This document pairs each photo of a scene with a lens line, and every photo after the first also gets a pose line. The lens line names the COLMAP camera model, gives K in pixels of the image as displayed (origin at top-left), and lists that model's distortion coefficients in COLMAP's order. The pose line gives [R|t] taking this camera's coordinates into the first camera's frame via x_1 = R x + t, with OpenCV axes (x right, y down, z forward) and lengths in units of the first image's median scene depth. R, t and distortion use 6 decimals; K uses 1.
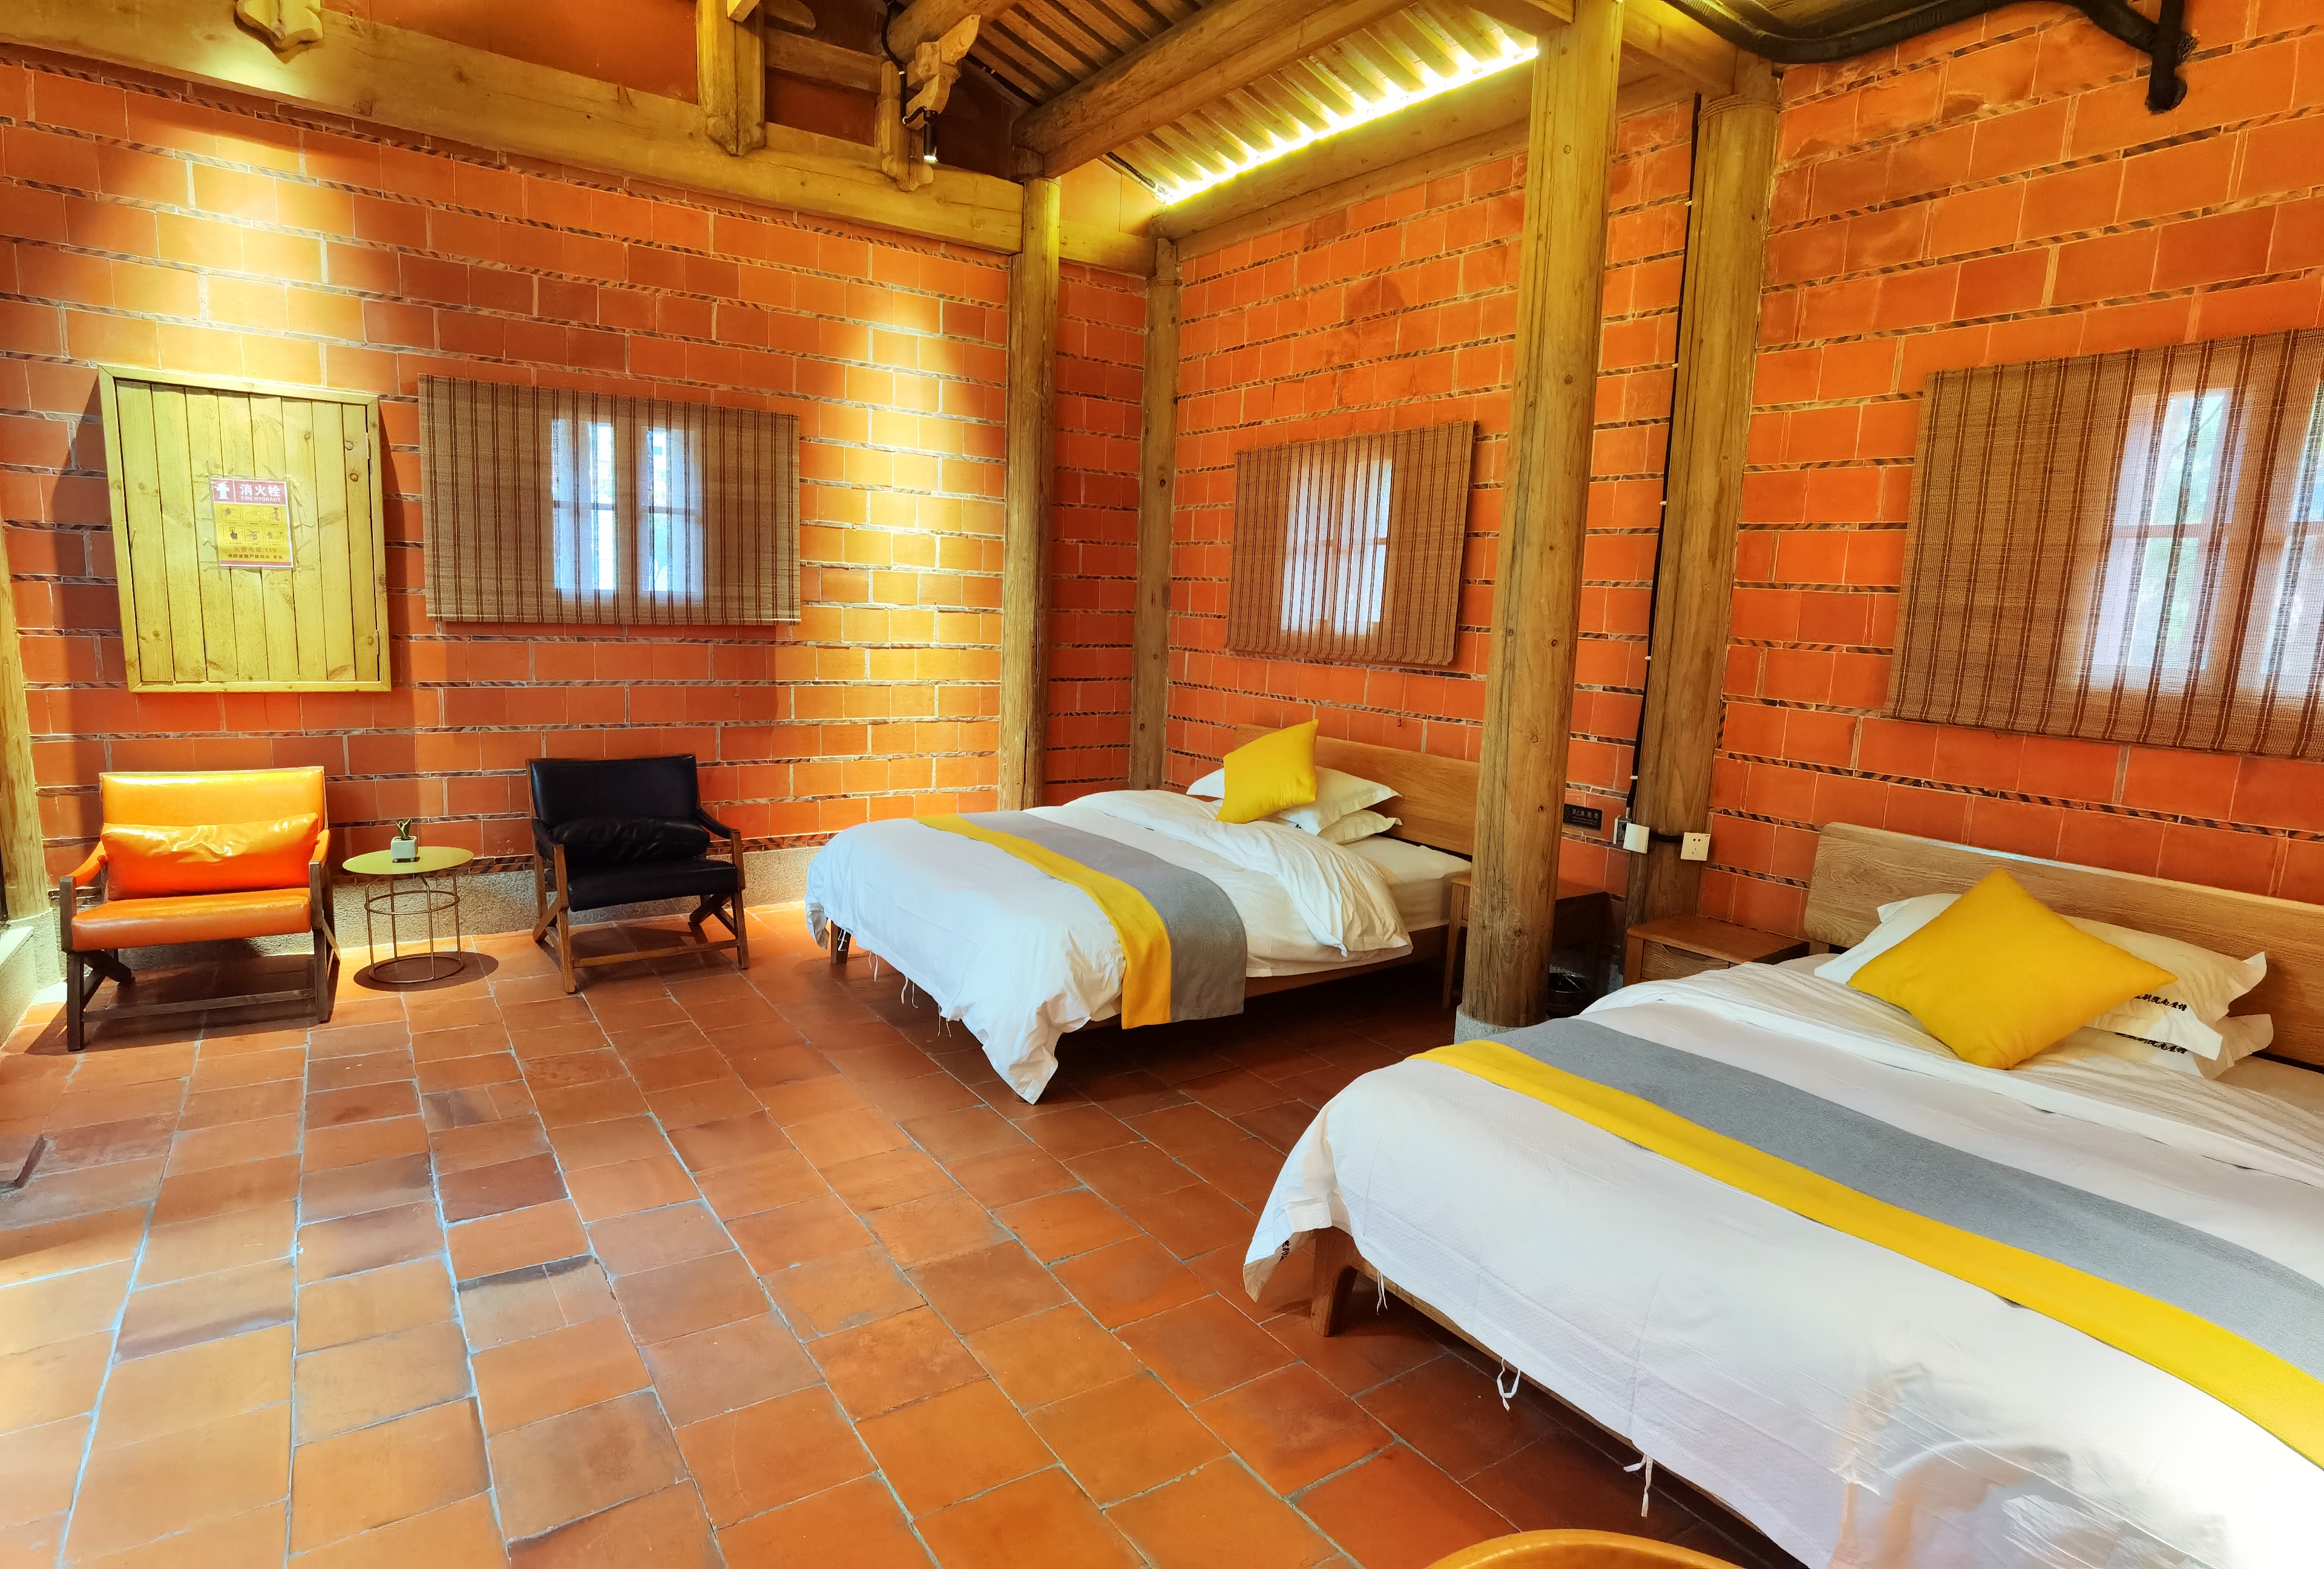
lens RADIAL K [[1175.2, 0, 1146.3], [0, 1175.2, 782.5], [0, 0, 1]] dist [-0.037161, 0.023335]
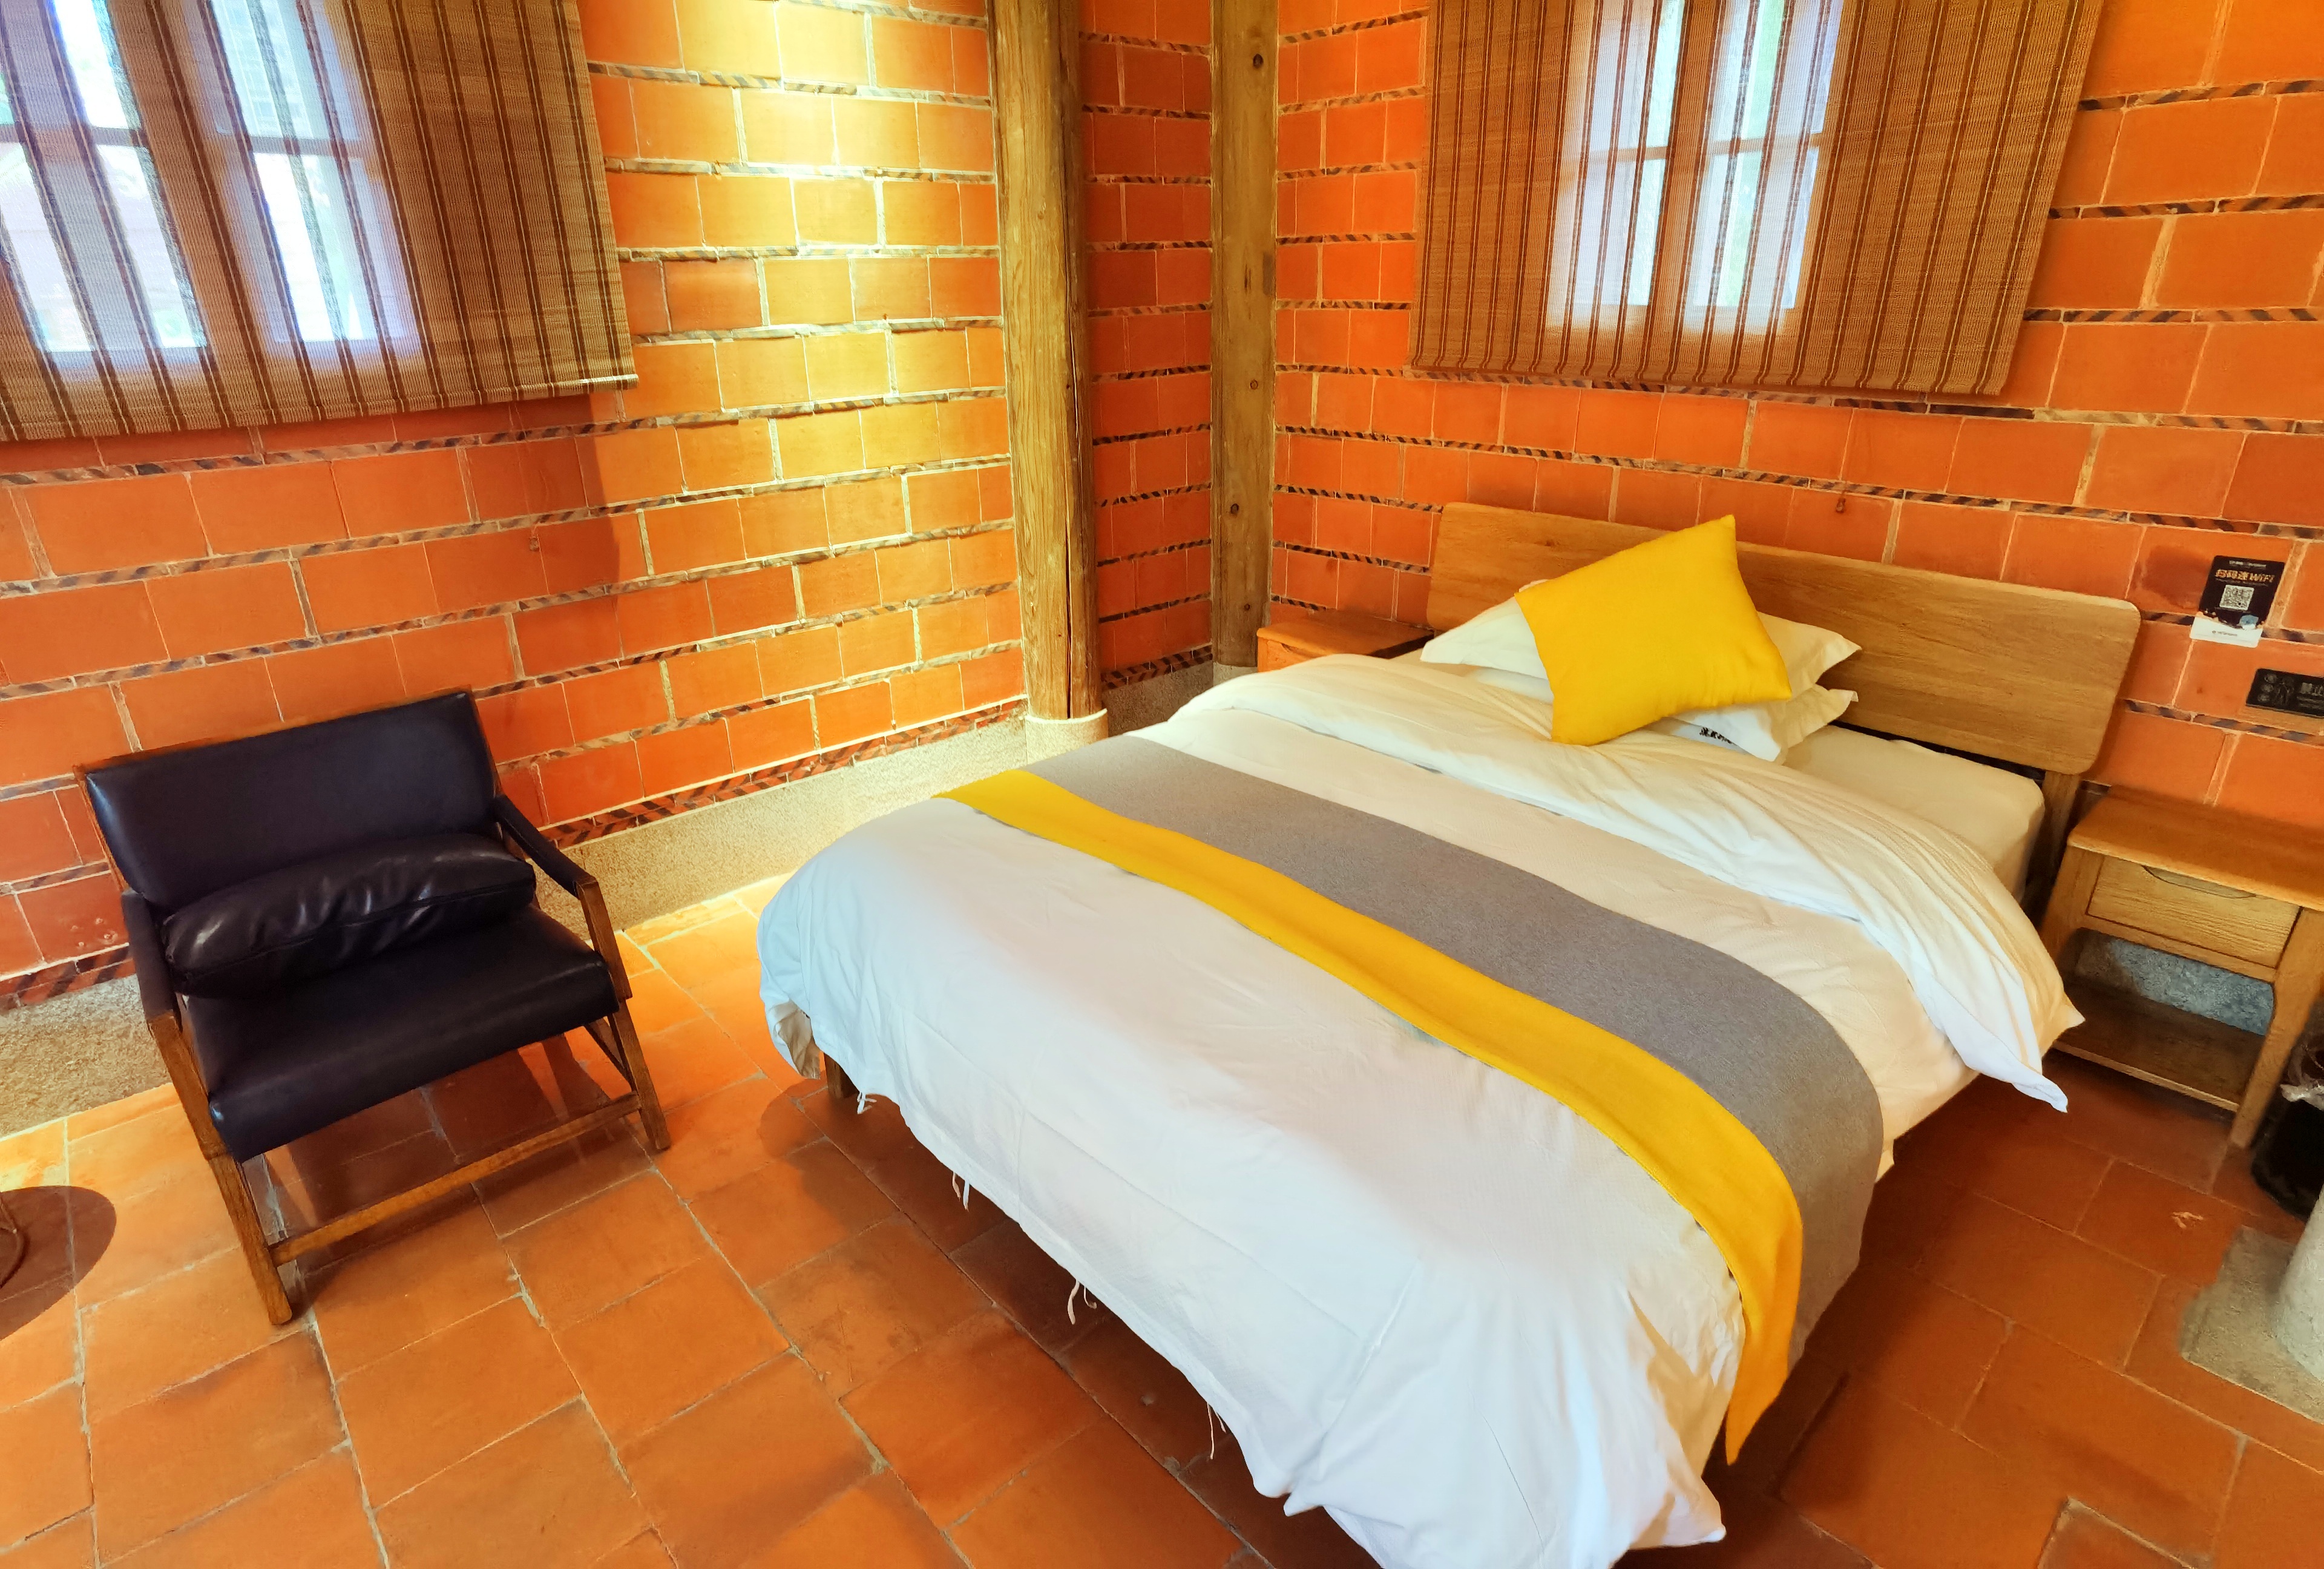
lens RADIAL K [[1194.8, 0, 1175.5], [0, 1194.8, 781.1], [0, 0, 1]] dist [-0.049997, 0.026584]
pose [[0.987774, -0.107252, 0.113132, -0.172798], [0.076151, 0.965207, 0.250153, -0.095900], [-0.136025, -0.238480, 0.961574, 0.539948]]
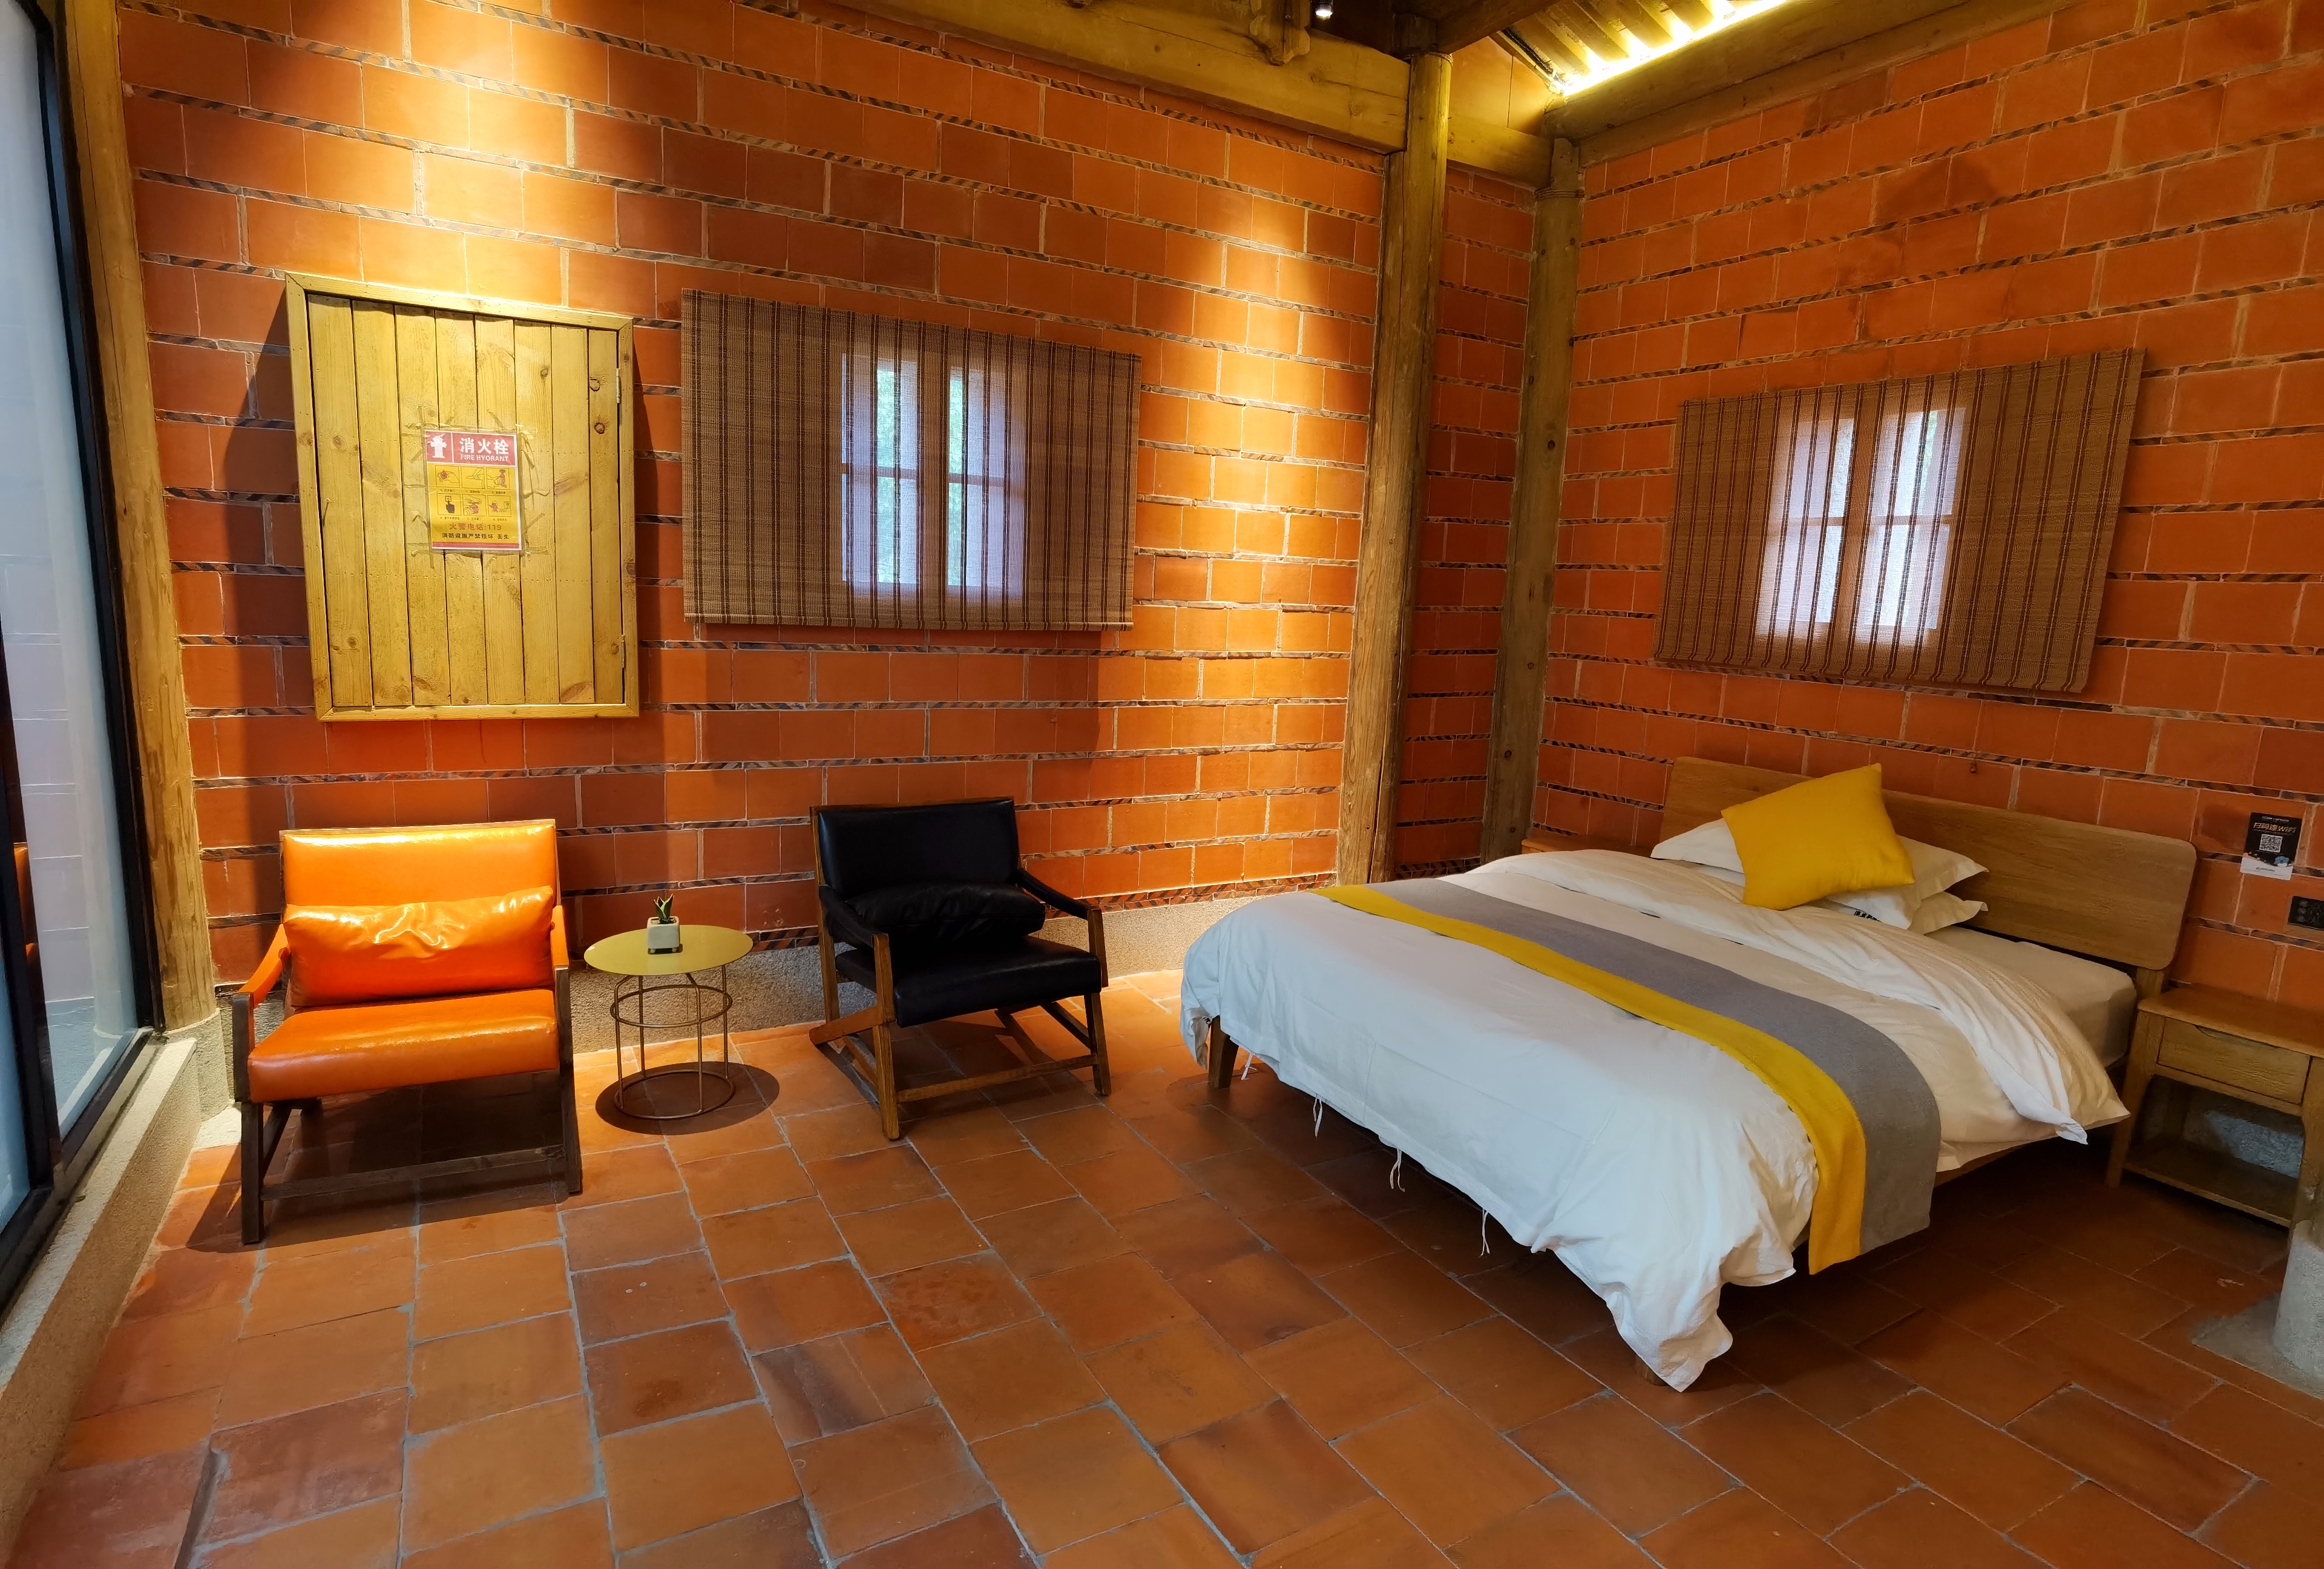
lens RADIAL K [[1194.8, 0, 1175.5], [0, 1194.8, 781.1], [0, 0, 1]] dist [-0.049997, 0.026584]
pose [[0.997830, 0.012928, -0.064561, -0.254282], [-0.012413, 0.999888, 0.008379, -0.047284], [0.064662, -0.007560, 0.997879, 0.259693]]
